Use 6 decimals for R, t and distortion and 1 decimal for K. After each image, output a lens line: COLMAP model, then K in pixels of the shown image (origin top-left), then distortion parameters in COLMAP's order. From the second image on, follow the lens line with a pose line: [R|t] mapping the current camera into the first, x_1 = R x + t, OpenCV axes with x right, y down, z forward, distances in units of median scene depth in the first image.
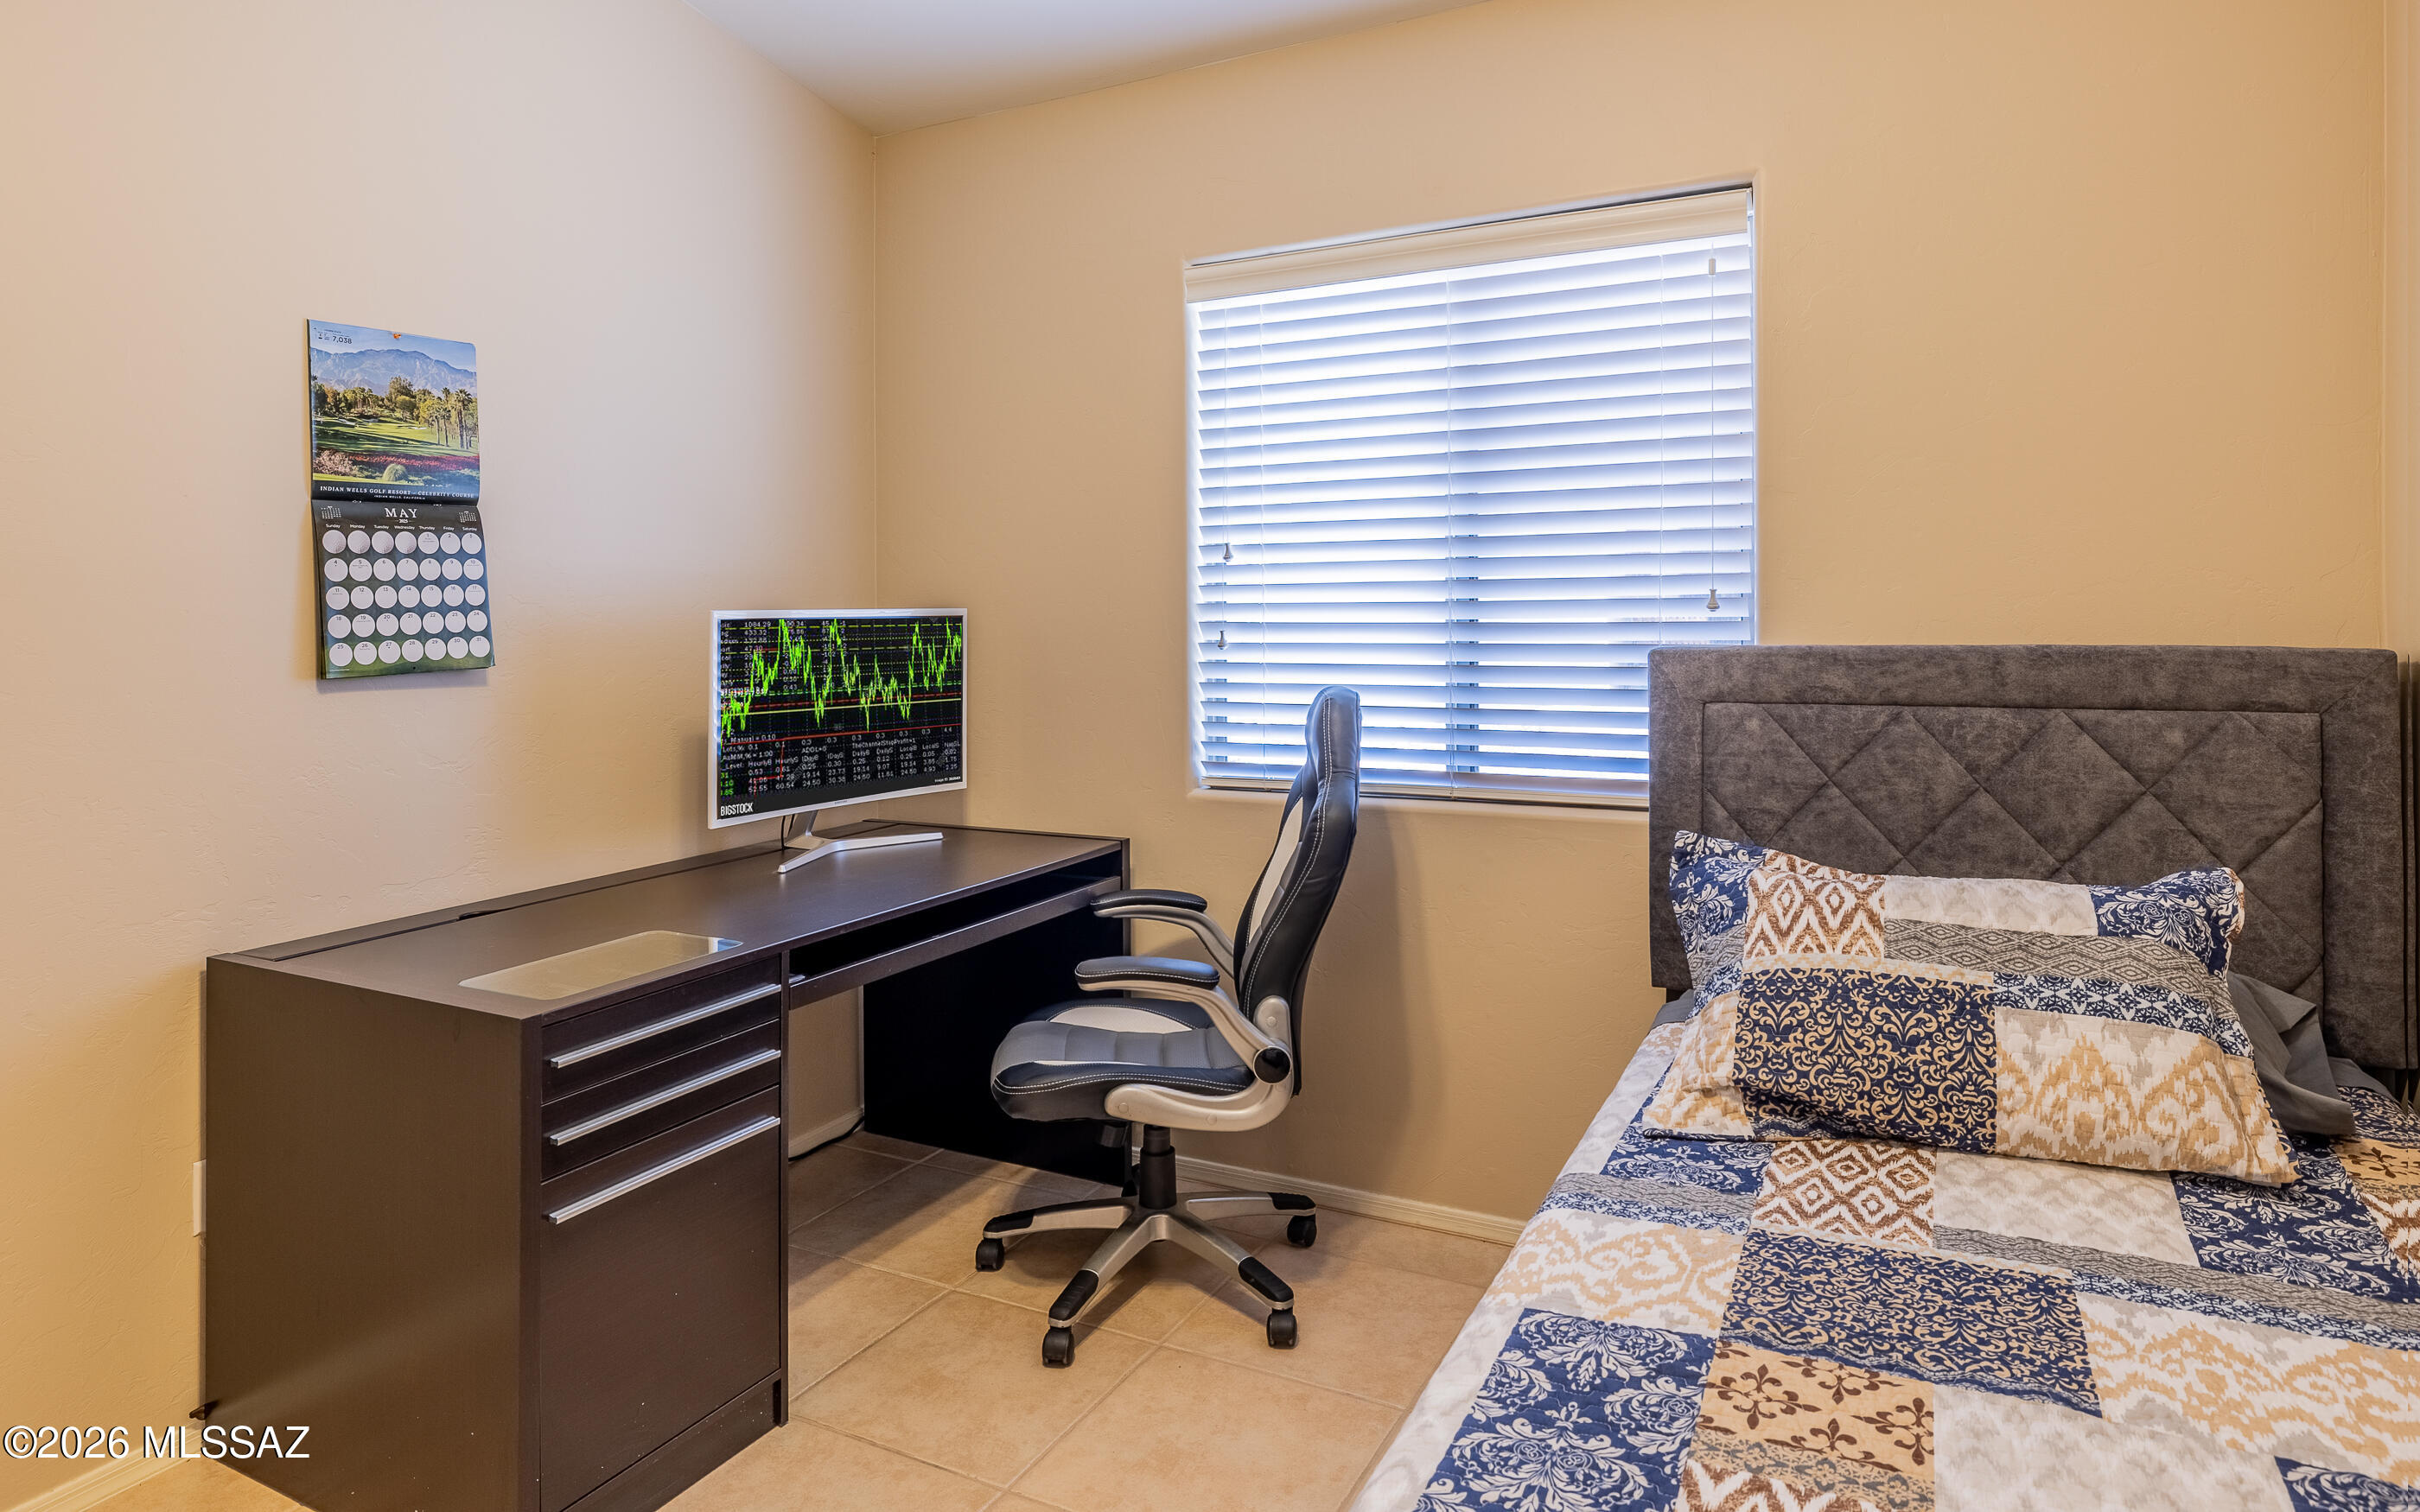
lens RADIAL K [[1399.2, 0, 1208.6], [0, 1399.2, 658.9], [0, 0, 1]] dist [0.000546, -0.000646]
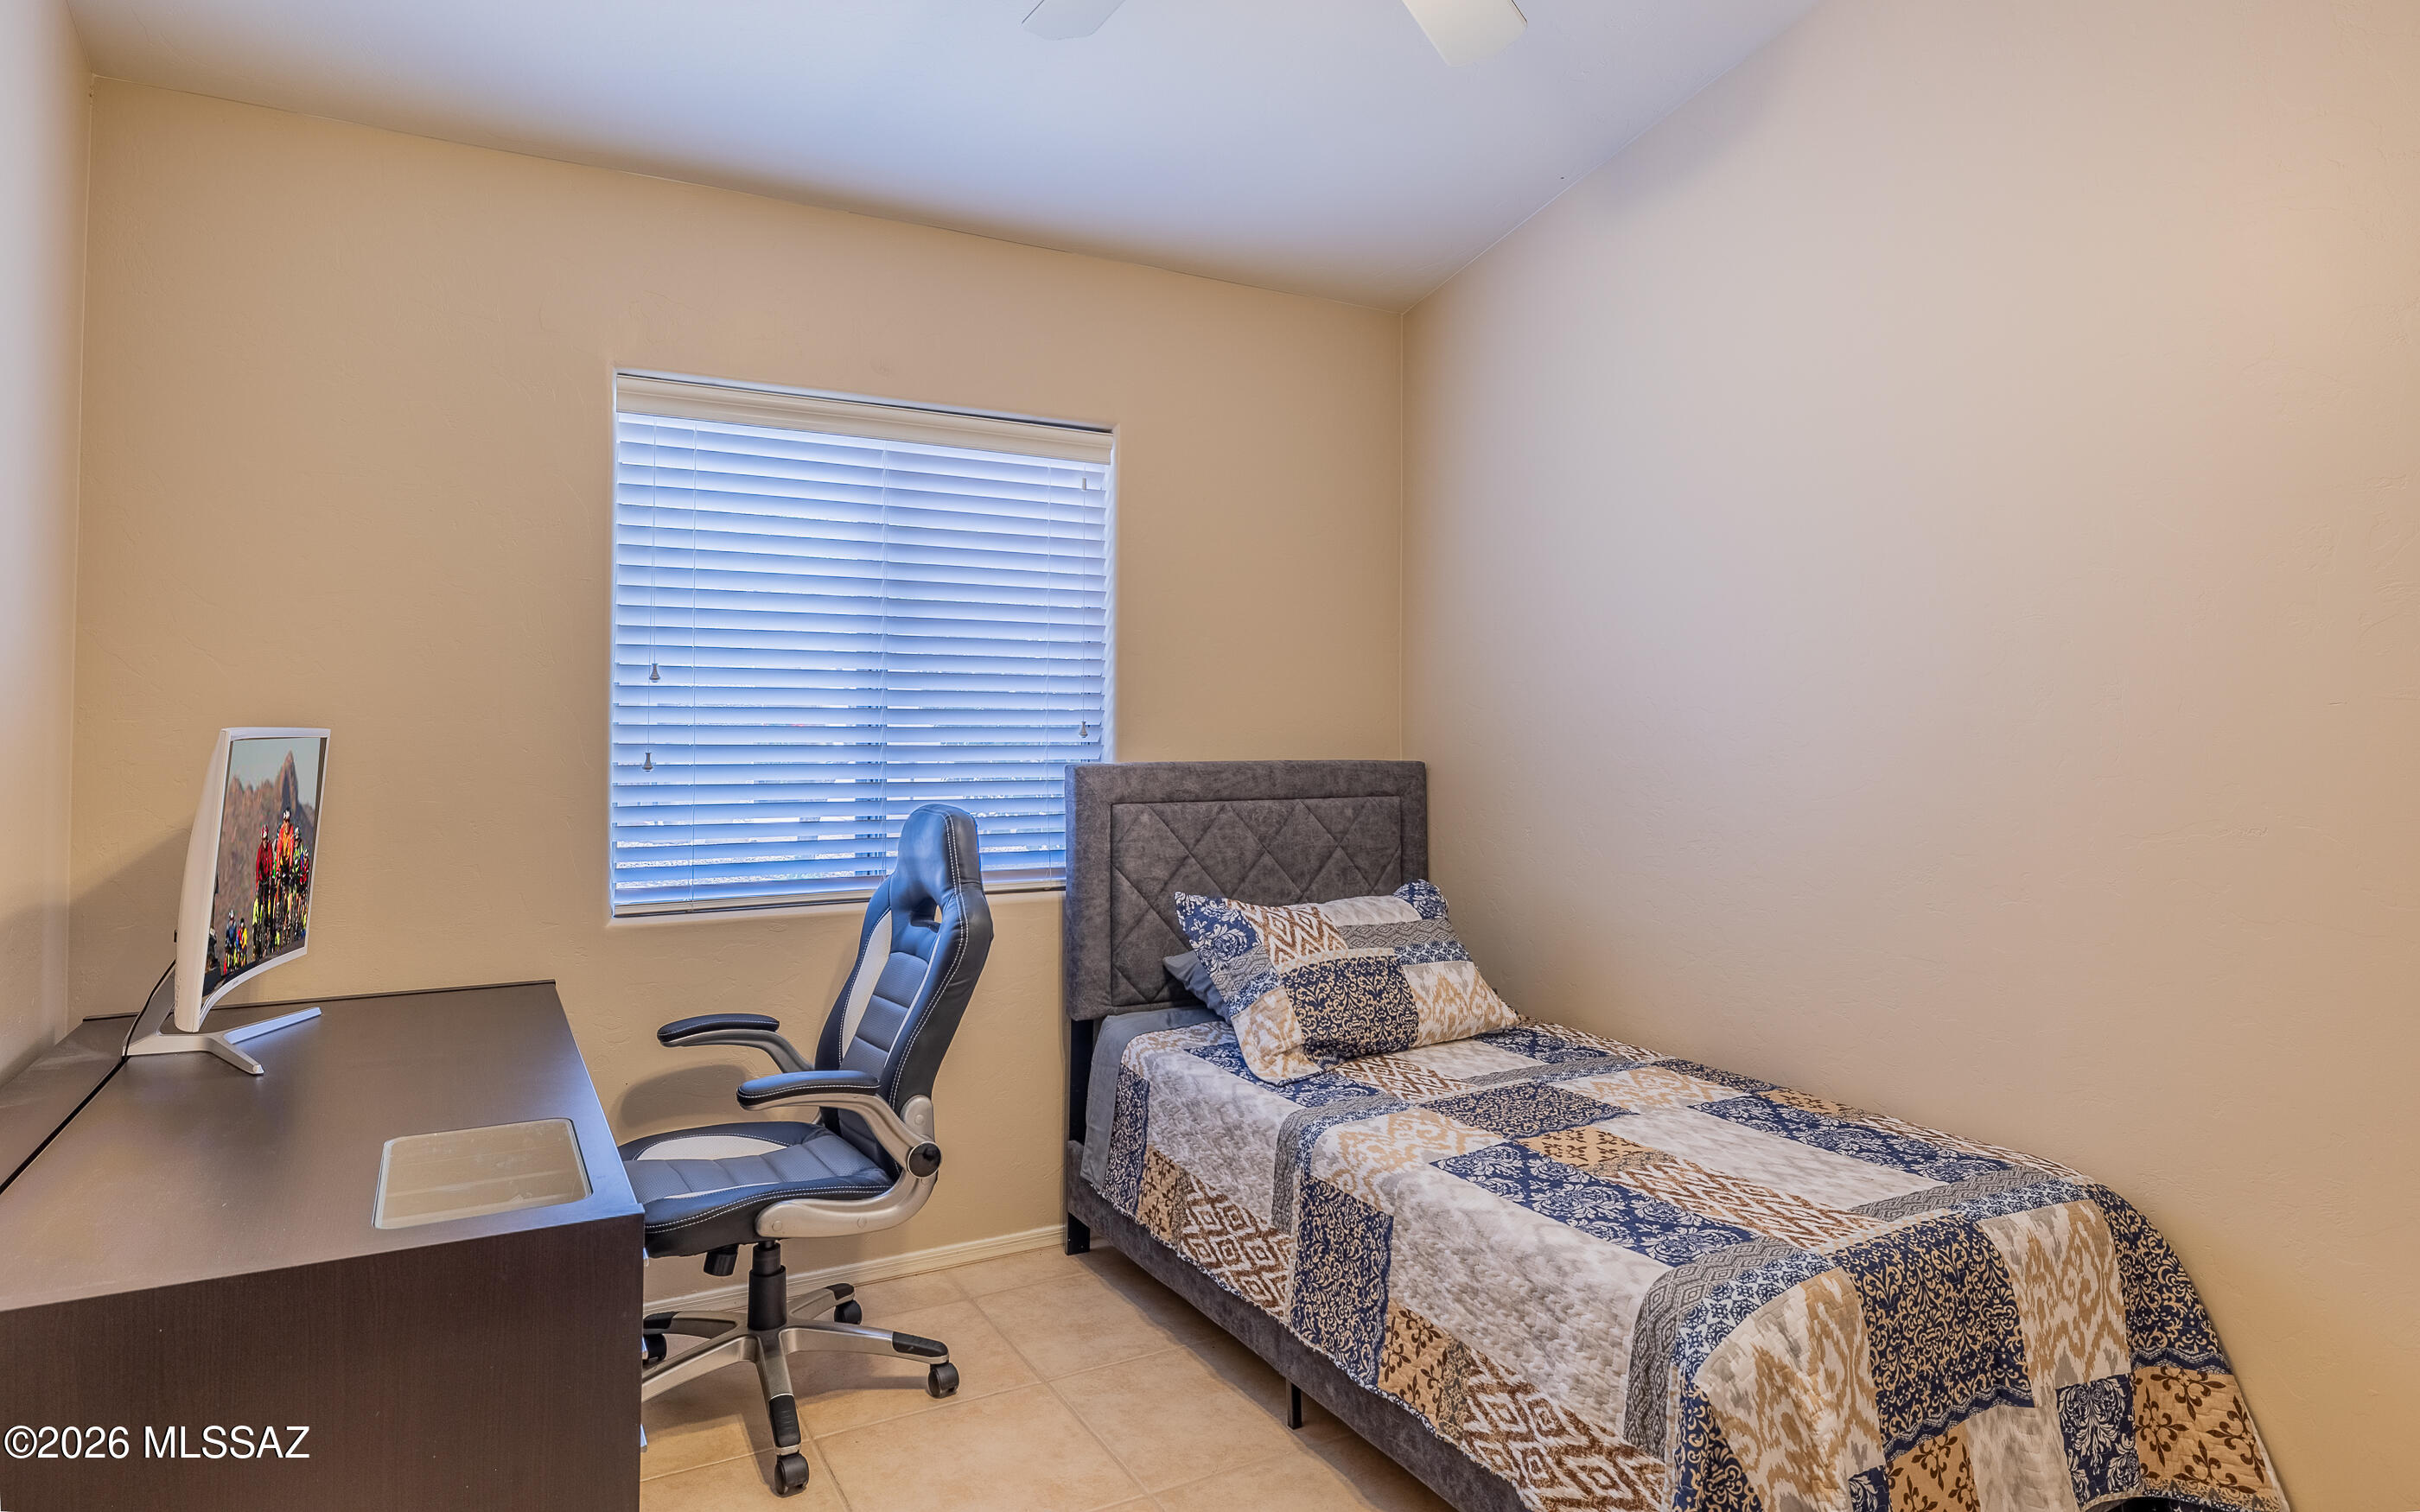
lens RADIAL K [[1359.6, 0, 1210.0], [0, 1359.6, 756.0], [0, 0, 1]] dist [0.001060, 0.000201]
pose [[0.546921, -0.003236, 0.837178, -0.812196], [0.019243, 0.999777, -0.008707, -0.003117], [-0.836963, 0.020871, 0.546861, 0.216494]]
